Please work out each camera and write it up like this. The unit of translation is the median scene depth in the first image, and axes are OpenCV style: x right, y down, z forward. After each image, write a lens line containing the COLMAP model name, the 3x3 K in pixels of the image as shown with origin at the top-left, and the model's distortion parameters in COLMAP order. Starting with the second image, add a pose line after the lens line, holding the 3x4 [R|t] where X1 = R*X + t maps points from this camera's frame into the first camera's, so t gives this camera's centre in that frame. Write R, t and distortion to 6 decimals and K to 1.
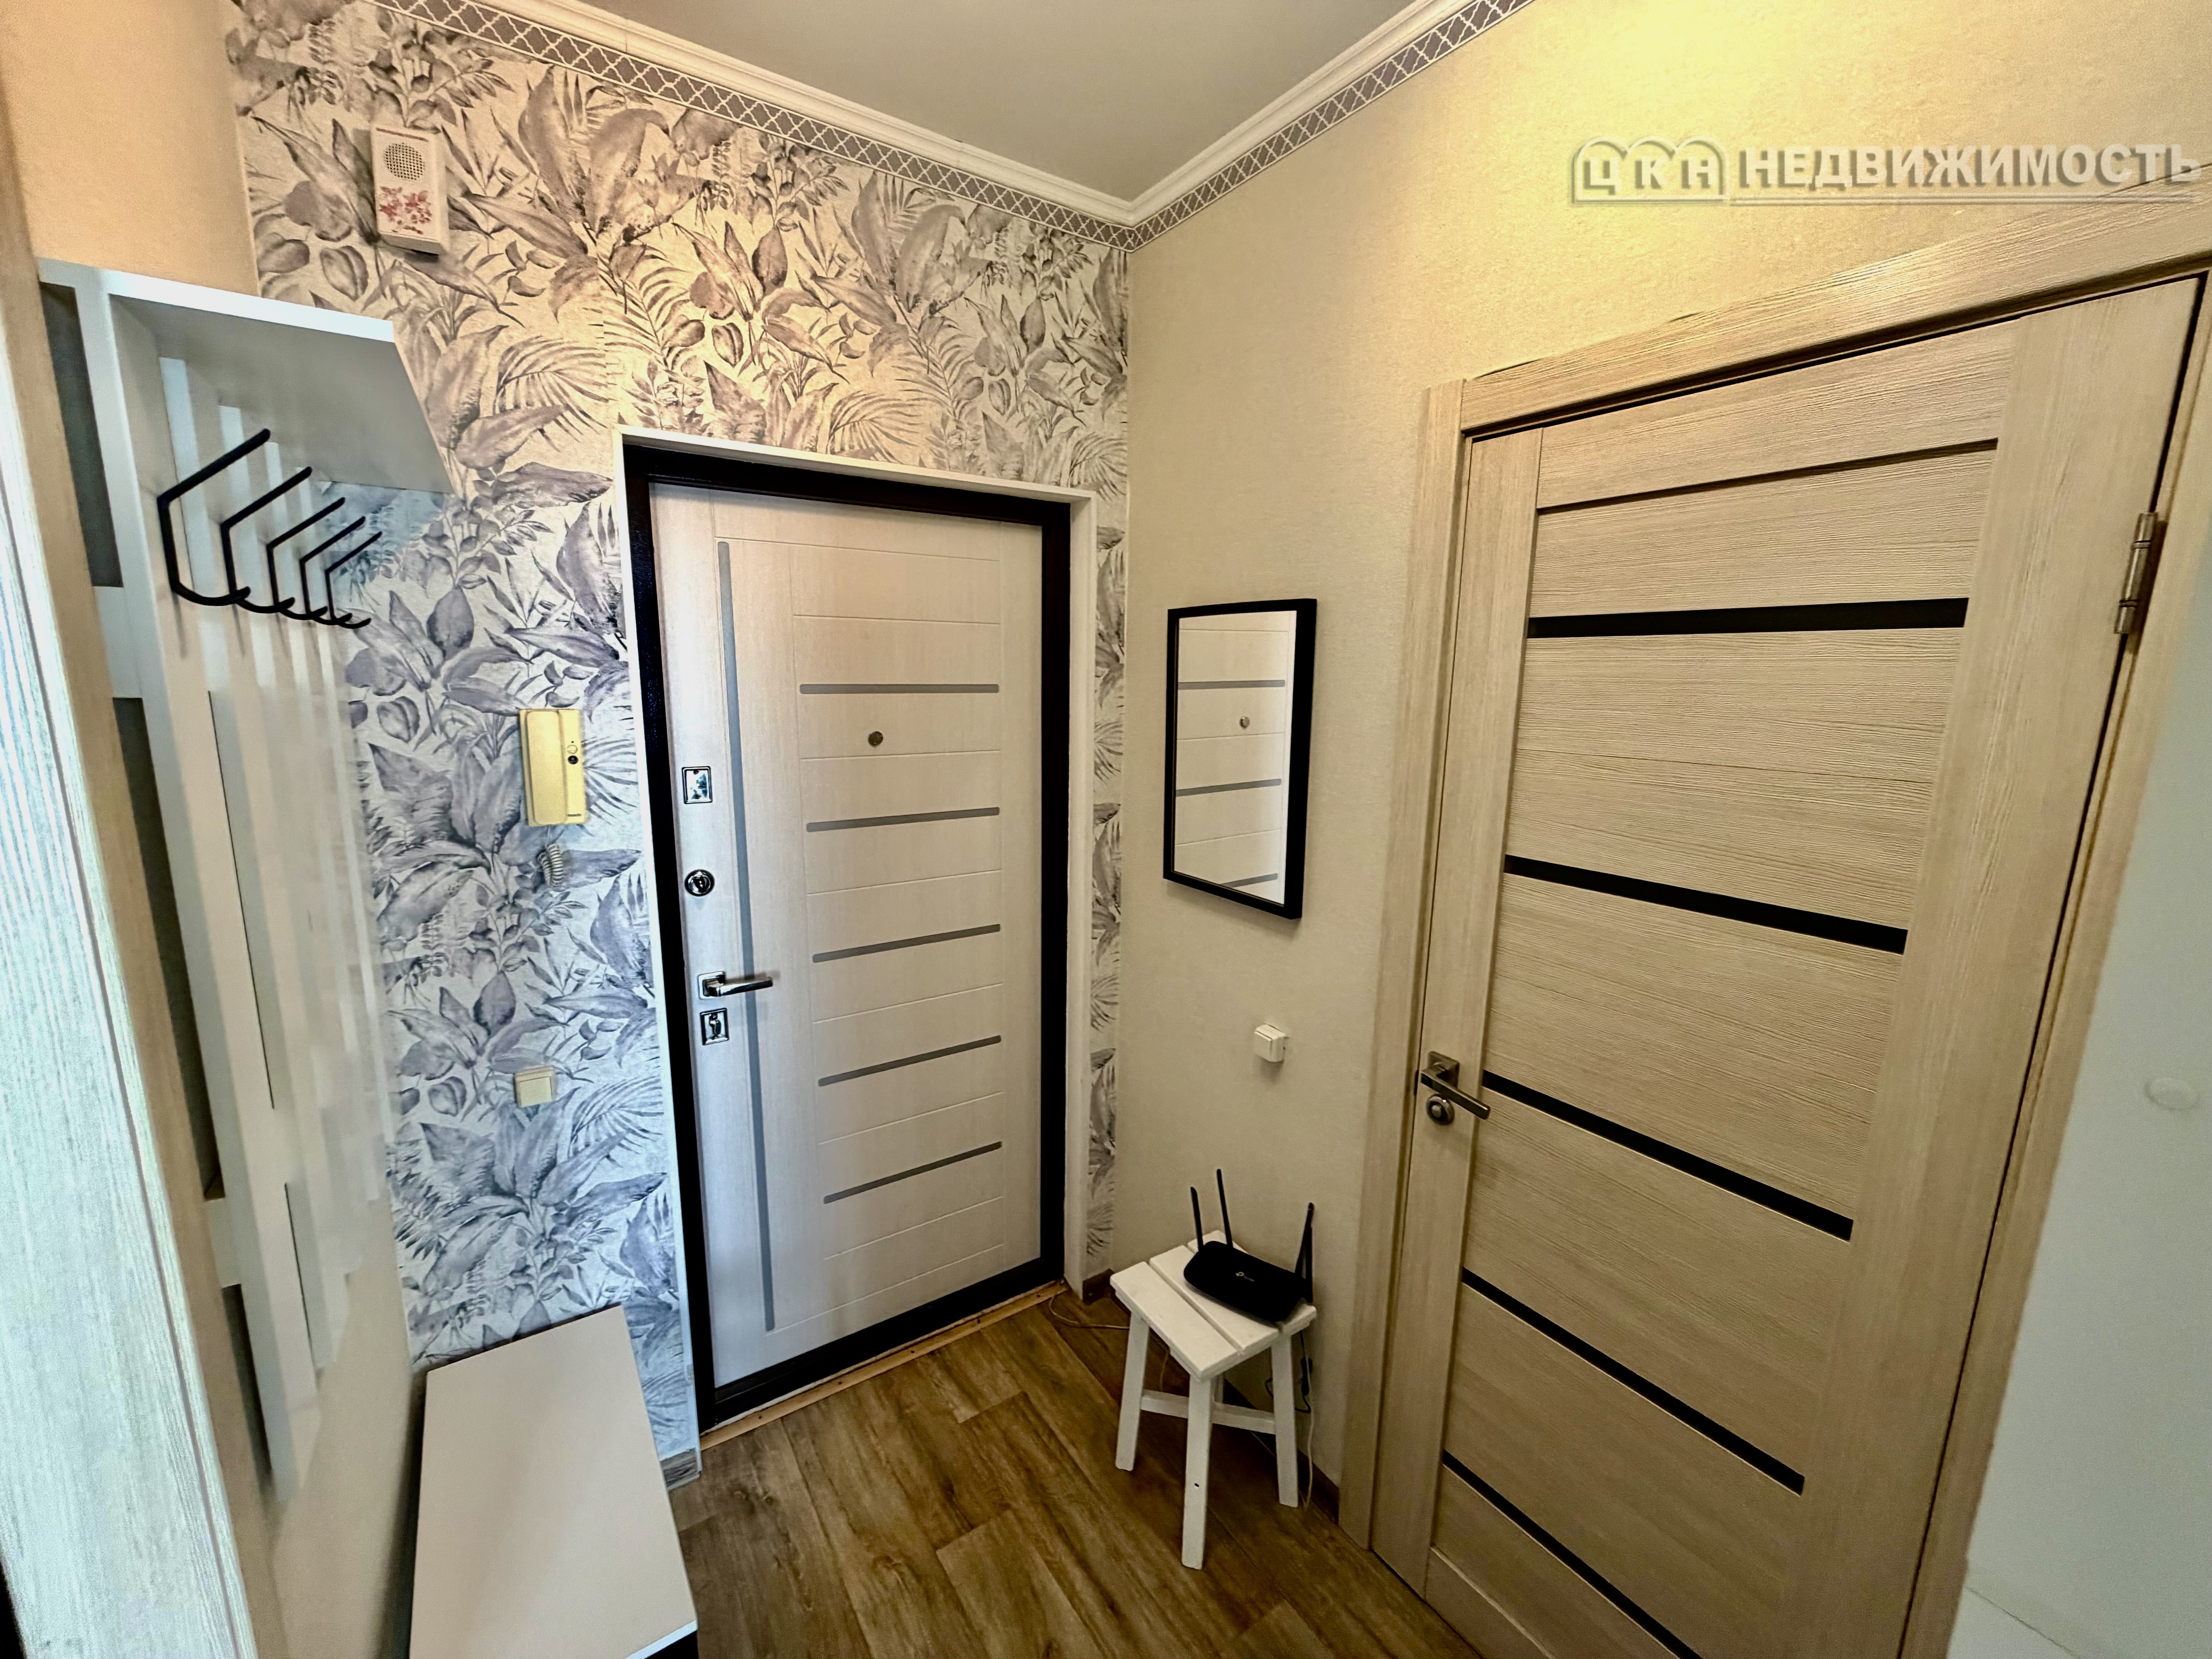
lens RADIAL K [[882.8, 0, 1098.2], [0, 882.8, 829.3], [0, 0, 1]] dist [0.001448, -0.000322]
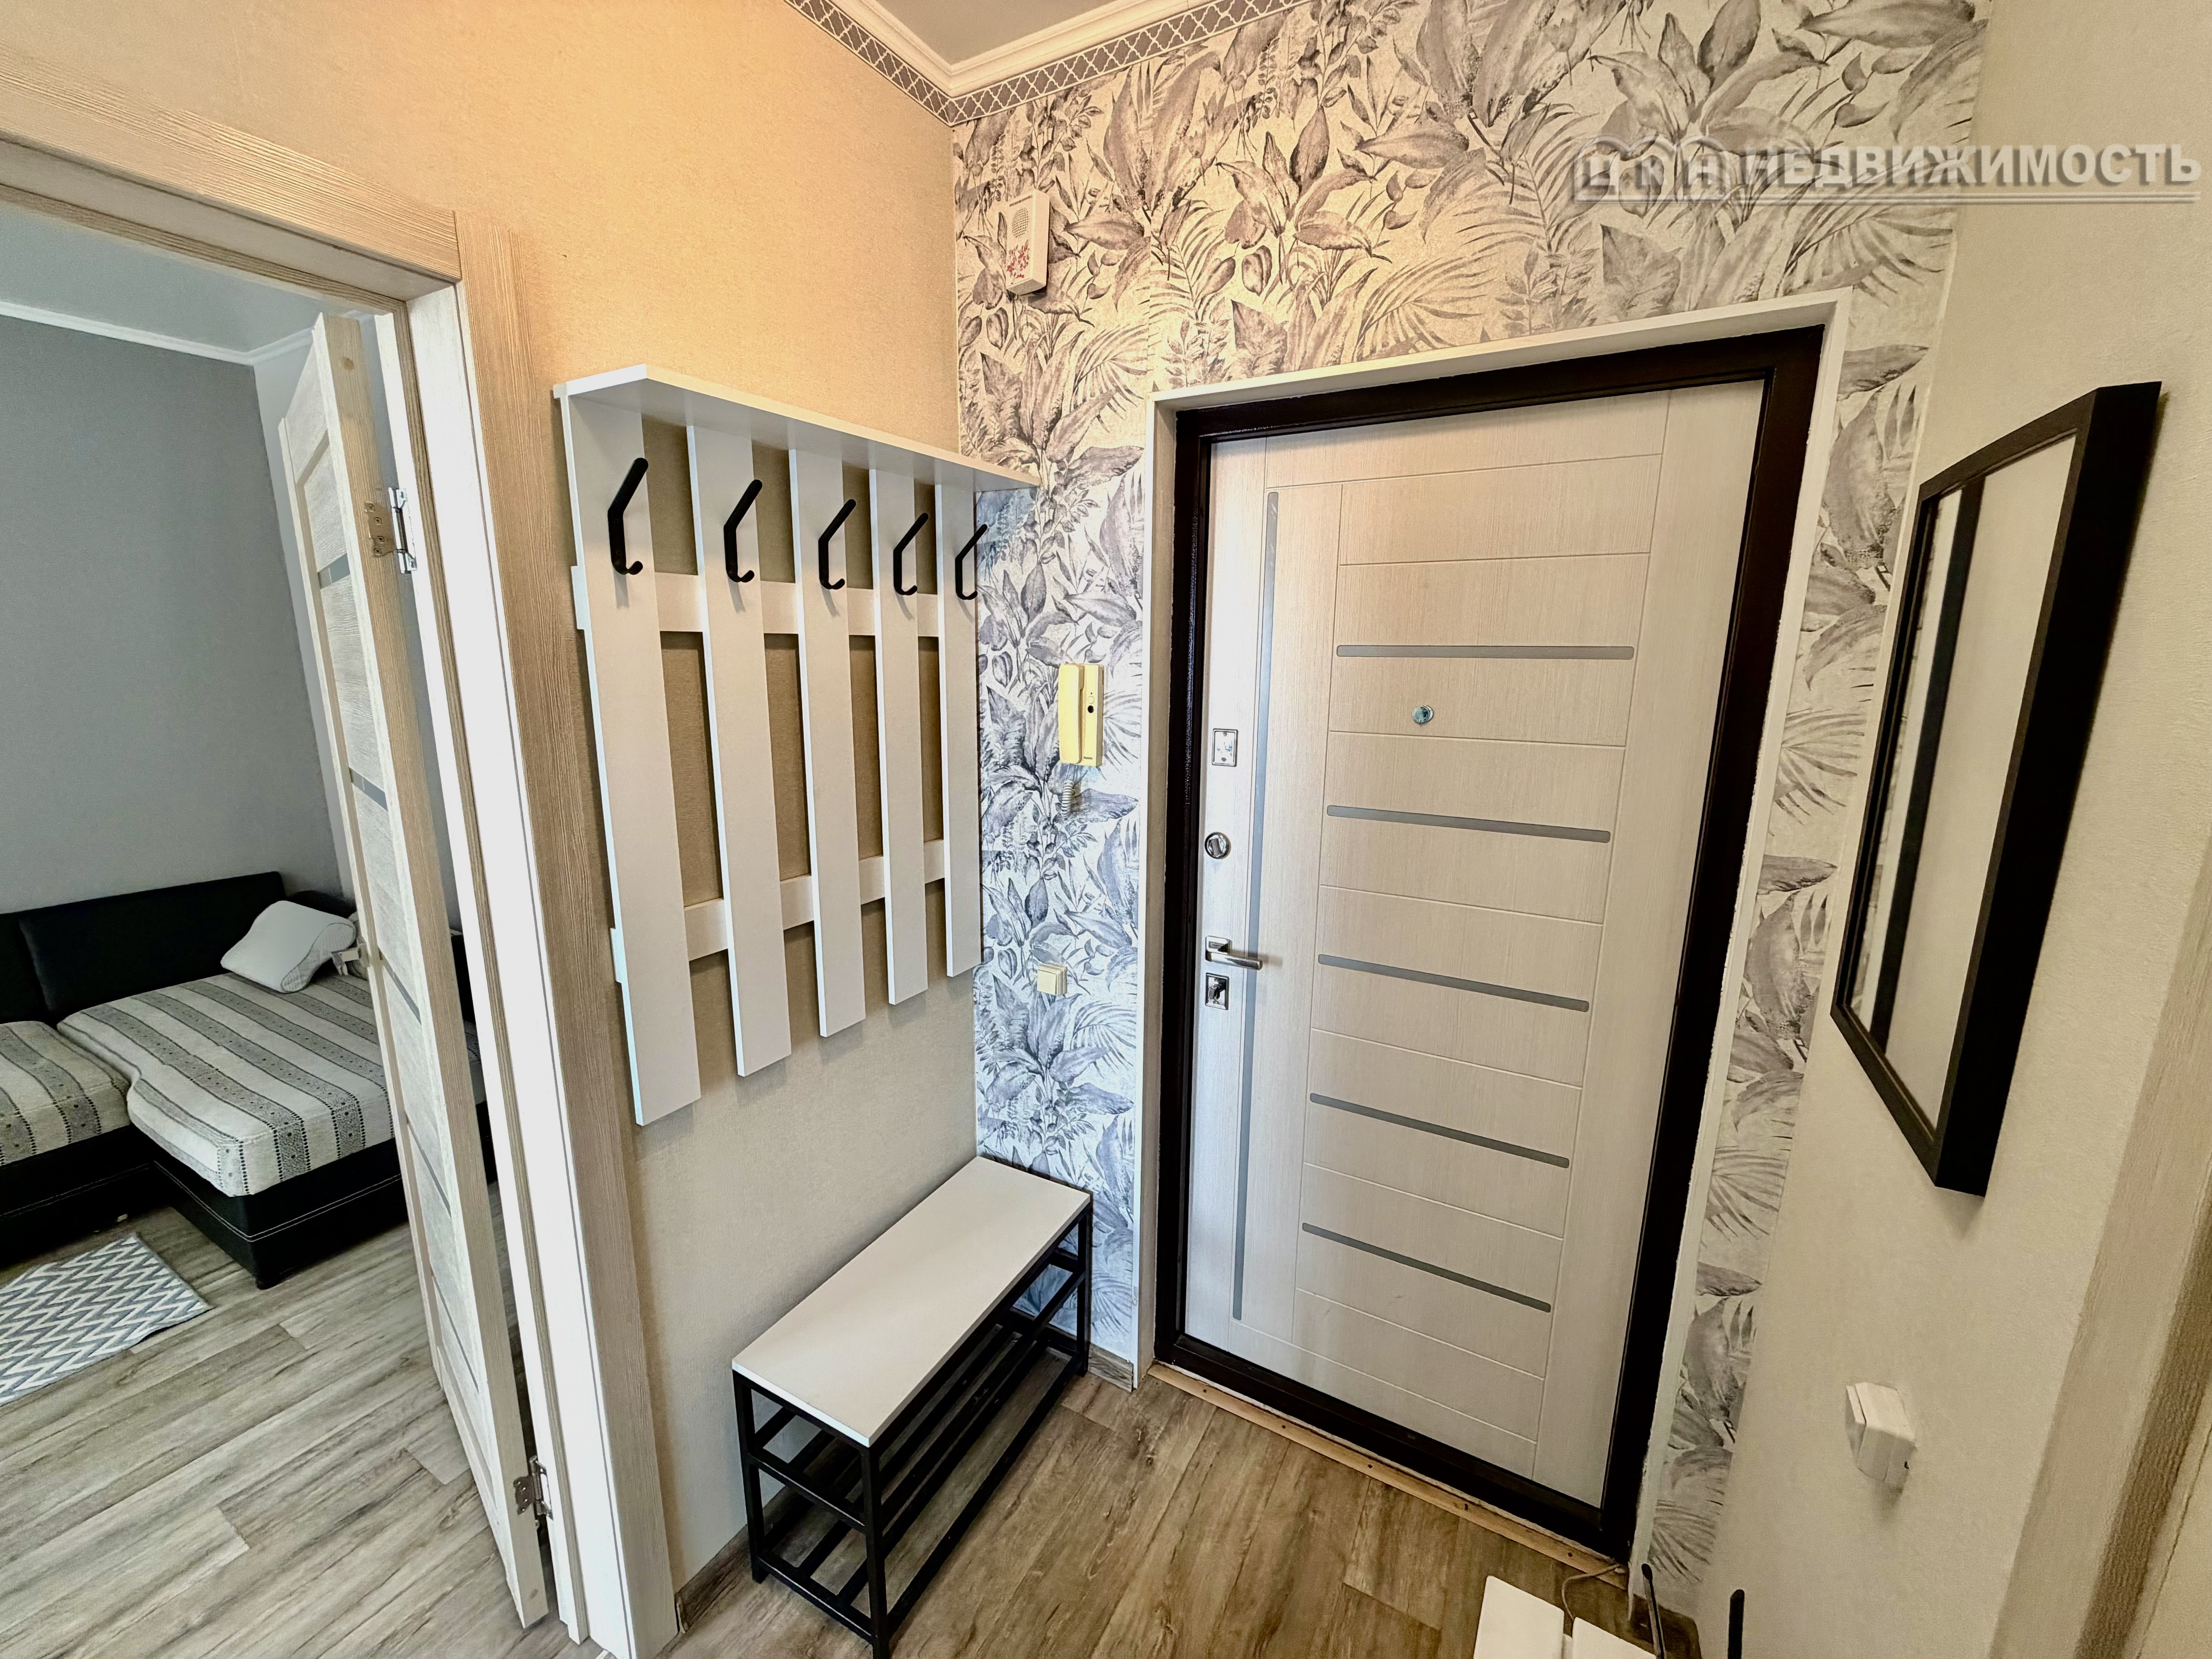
lens RADIAL K [[882.8, 0, 1098.2], [0, 882.8, 829.3], [0, 0, 1]] dist [0.001448, -0.000322]
pose [[0.447855, 0.169994, -0.877797, 0.423267], [-0.163308, 0.980797, 0.106621, -0.048801], [0.879066, 0.095601, 0.467016, 0.484876]]
